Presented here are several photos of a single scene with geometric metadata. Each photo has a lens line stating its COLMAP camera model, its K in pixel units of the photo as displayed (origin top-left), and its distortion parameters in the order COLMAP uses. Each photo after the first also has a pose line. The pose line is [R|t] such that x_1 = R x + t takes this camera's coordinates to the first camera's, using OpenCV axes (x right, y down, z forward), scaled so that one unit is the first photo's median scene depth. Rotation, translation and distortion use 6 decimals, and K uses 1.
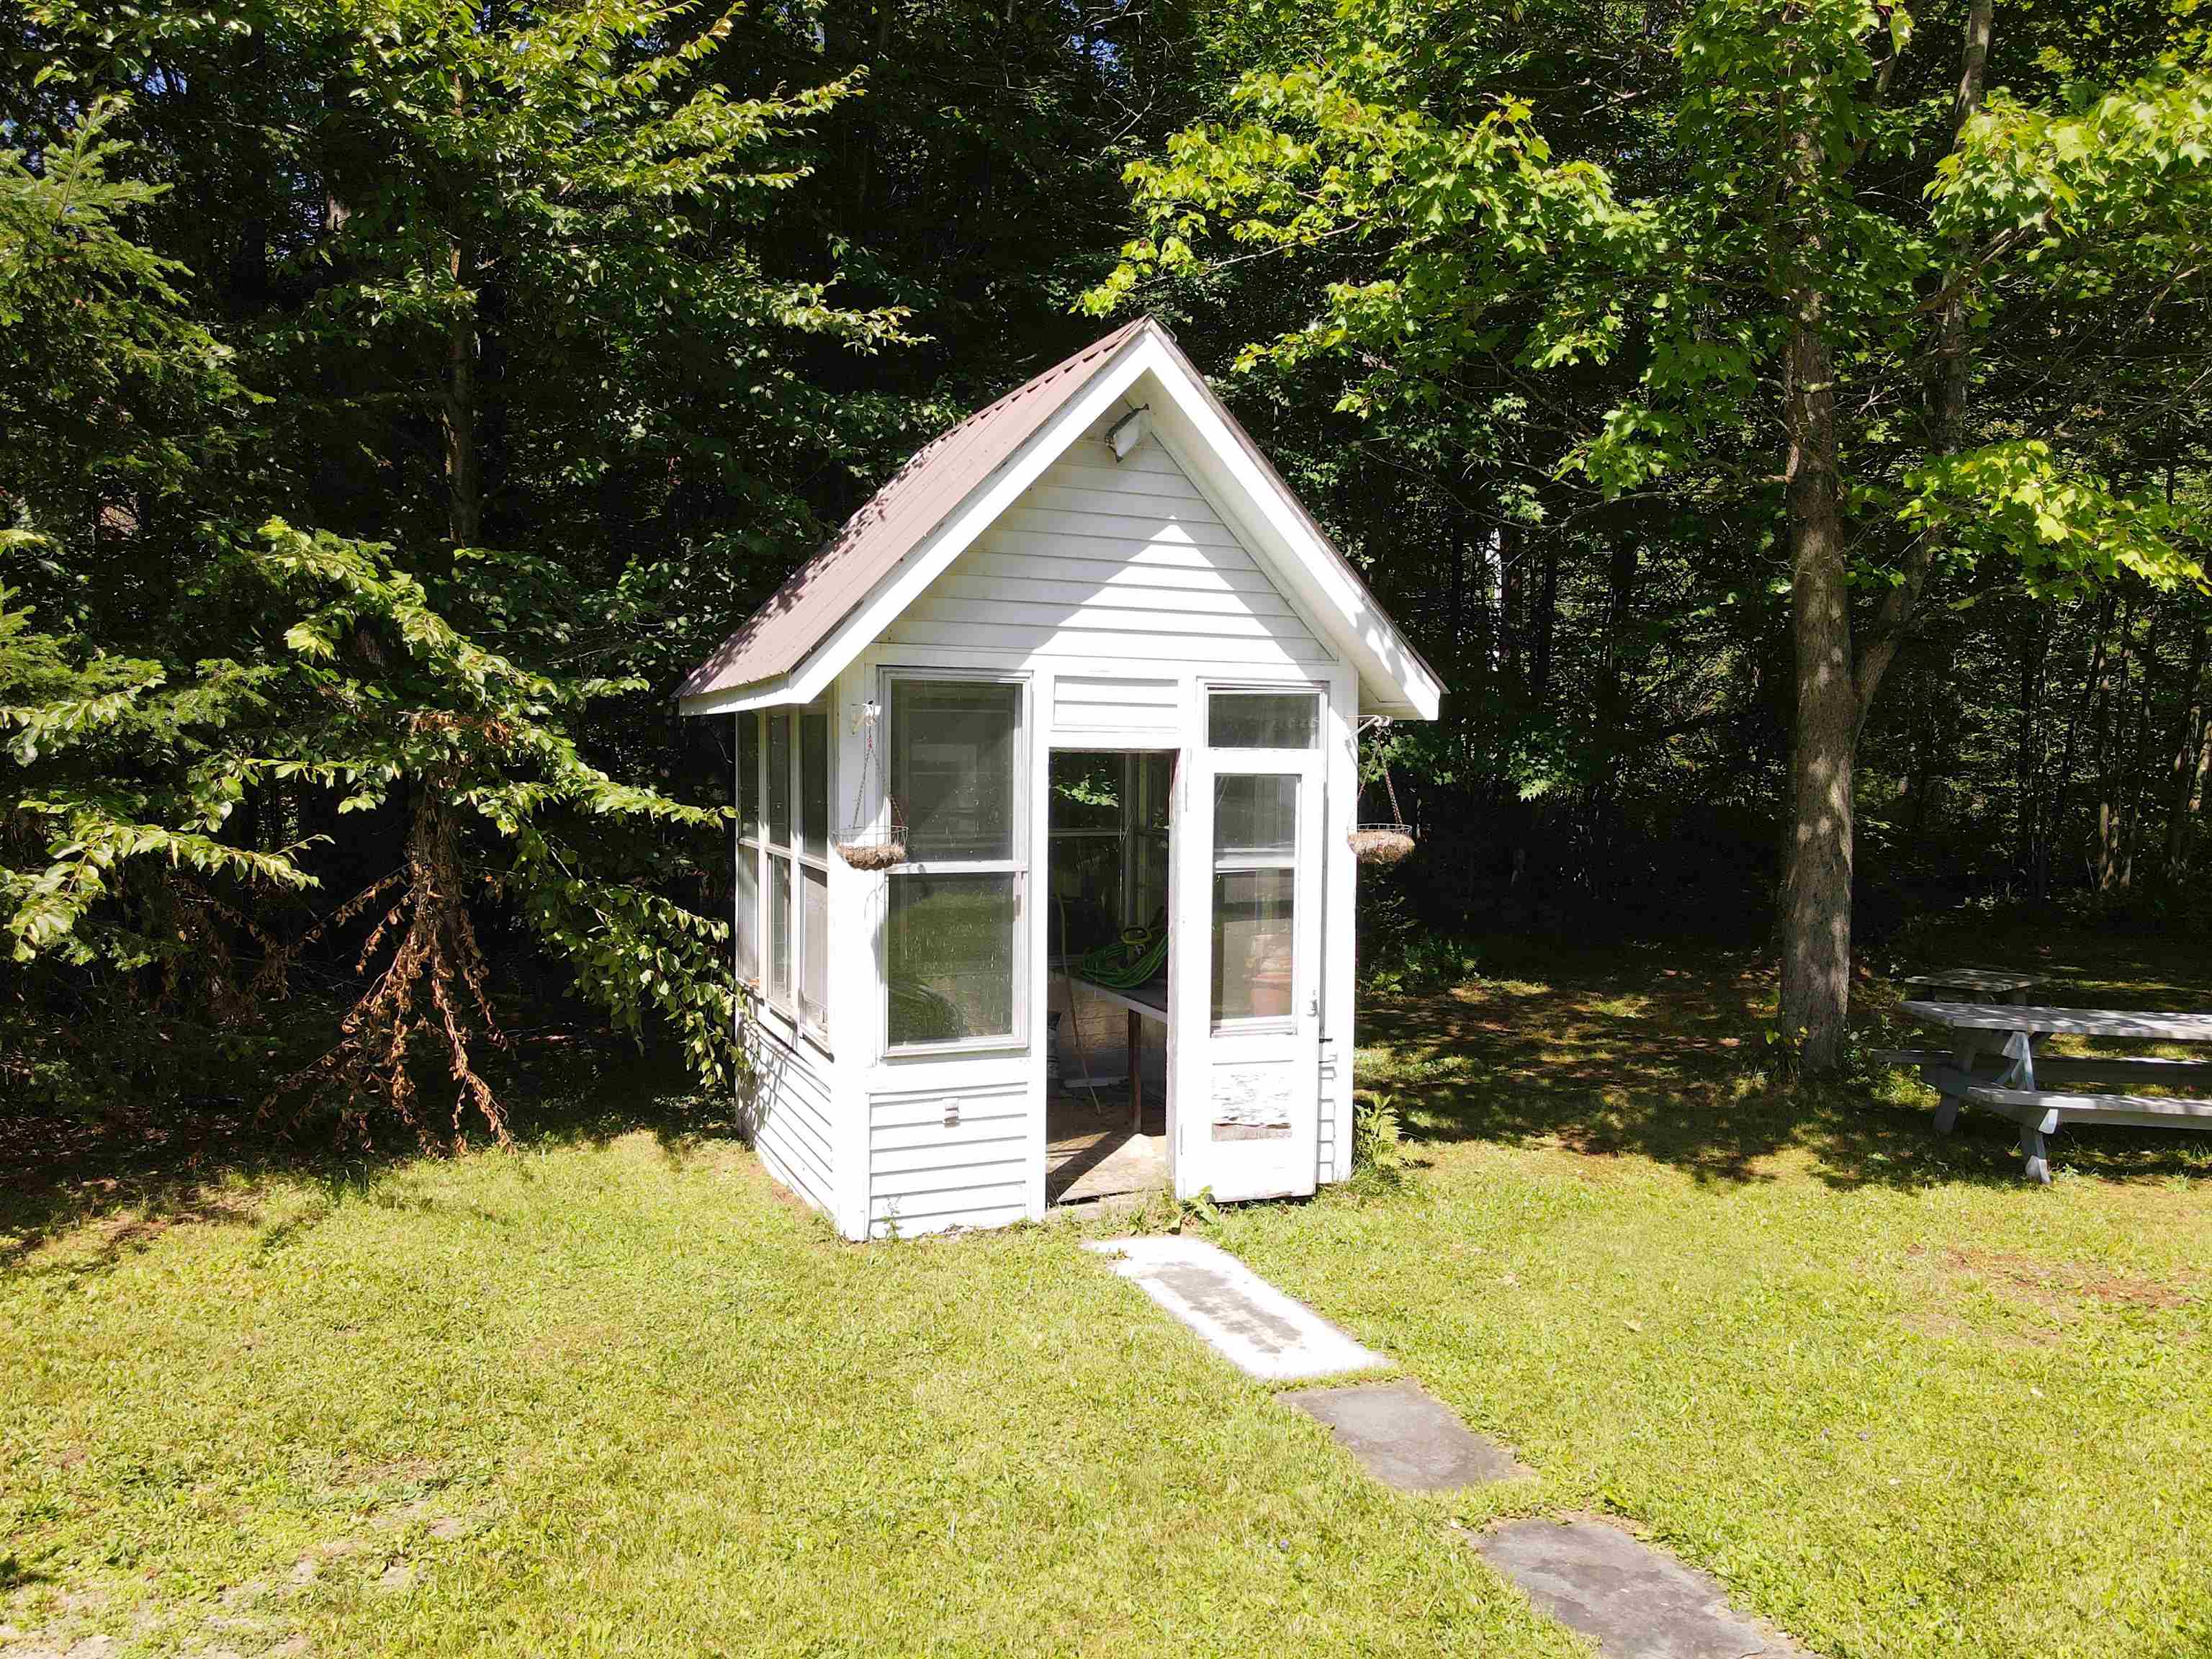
lens RADIAL K [[1612.4, 0, 1106.0], [0, 1612.4, 829.5], [0, 0, 1]] dist [0.002320, 0.022874]
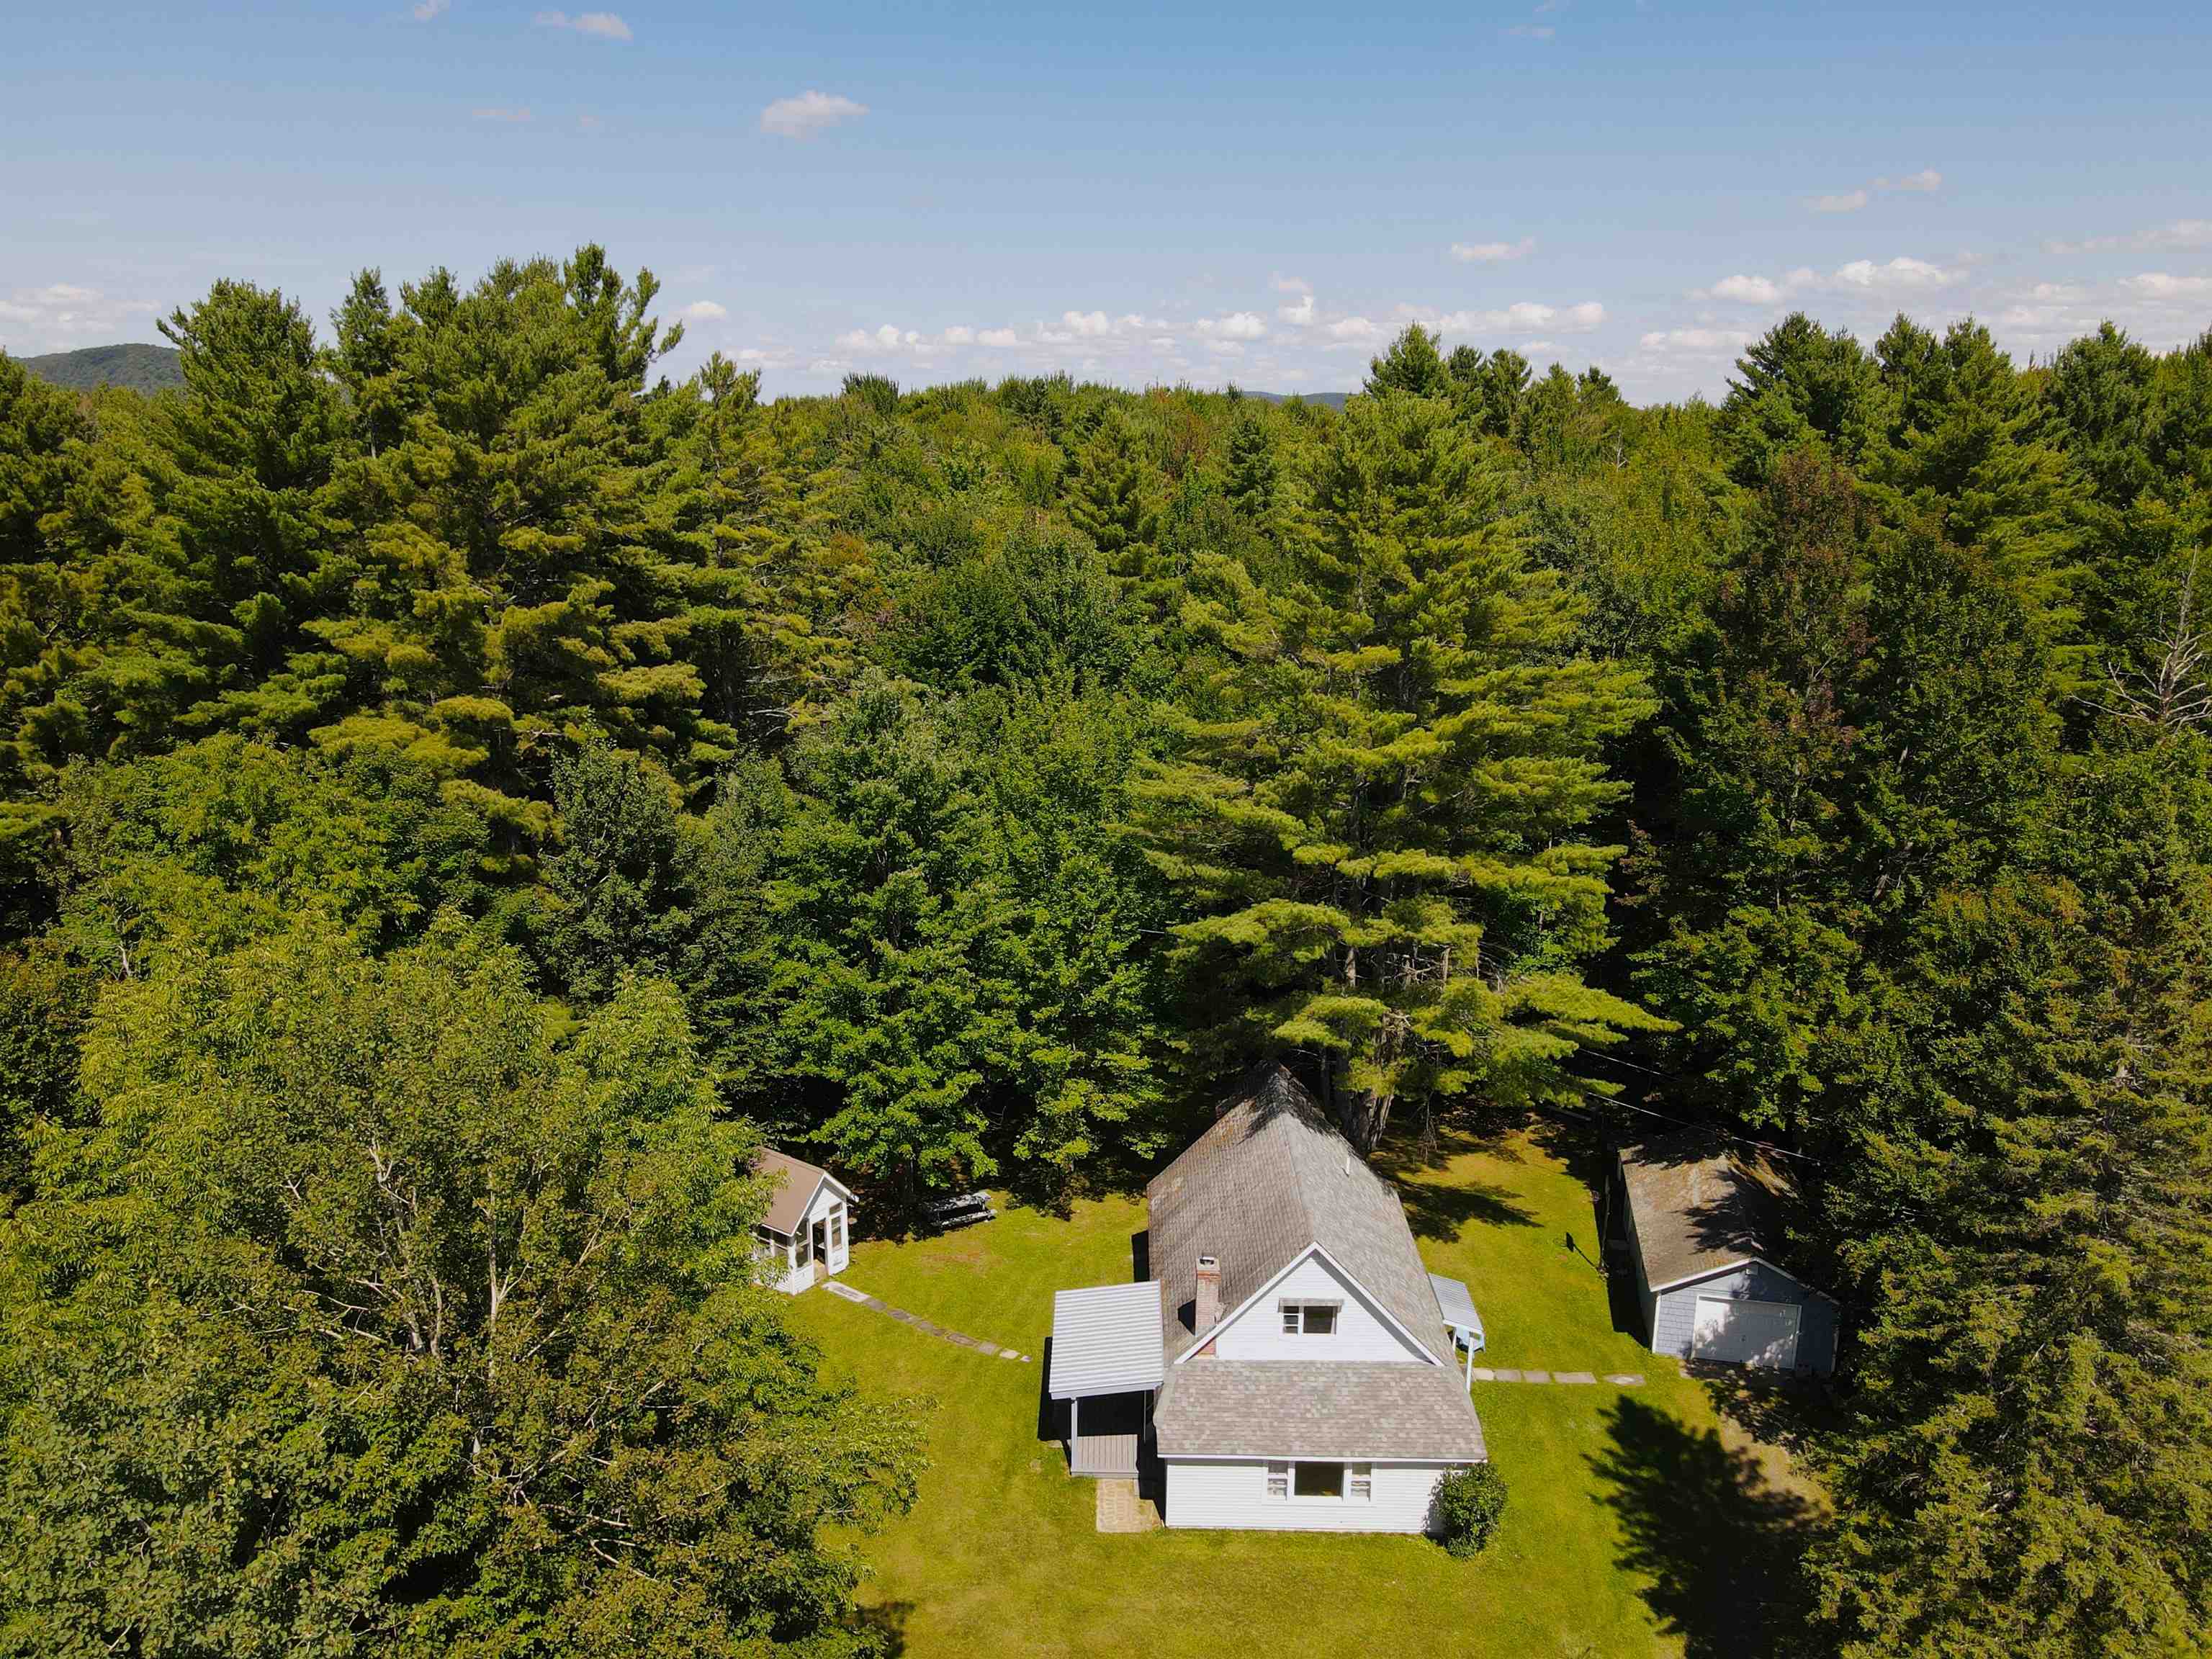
lens RADIAL K [[1613.5, 0, 1106.0], [0, 1613.5, 829.5], [0, 0, 1]] dist [-0.019303, 0.079331]
pose [[0.863456, -0.121733, 0.489514, -2.085161], [0.033650, 0.982182, 0.184894, -2.901999], [-0.503300, -0.143176, 0.852168, -5.248731]]
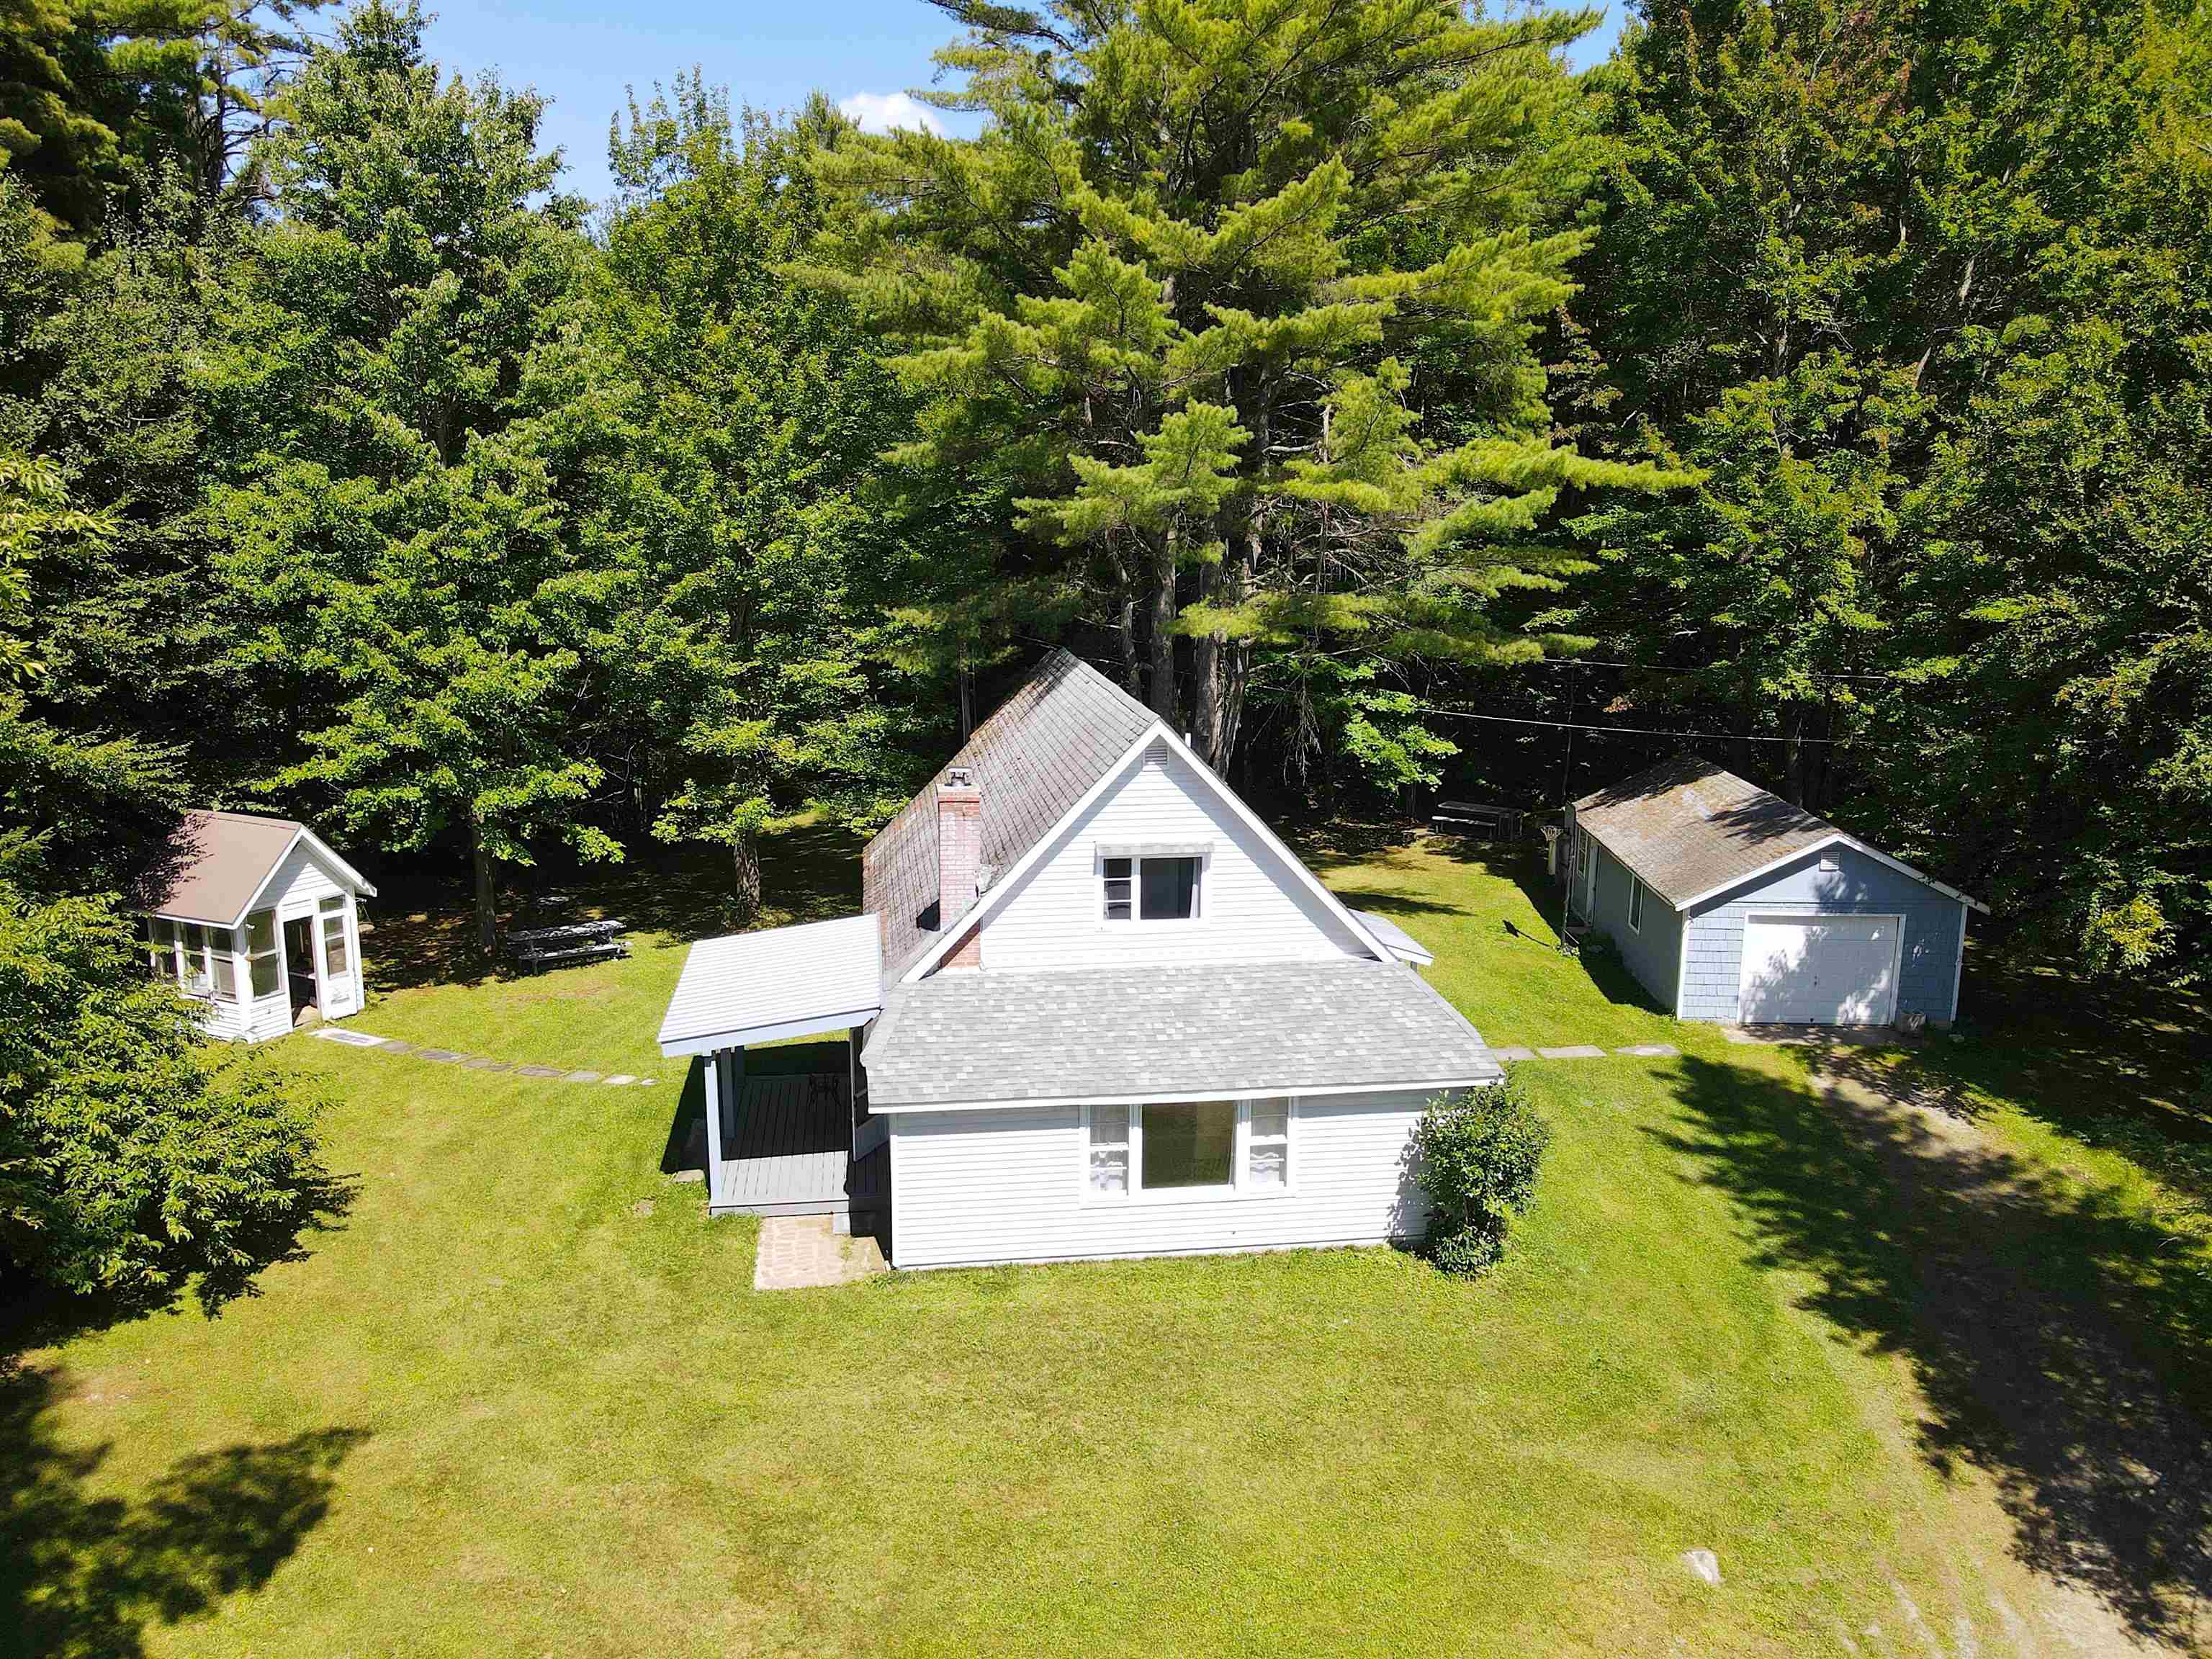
lens RADIAL K [[1613.5, 0, 1106.0], [0, 1613.5, 829.5], [0, 0, 1]] dist [-0.019303, 0.079331]
pose [[0.775843, -0.126491, 0.618116, -0.882605], [0.045822, 0.988406, 0.144754, -0.752057], [-0.629259, -0.083983, 0.772644, -3.380668]]
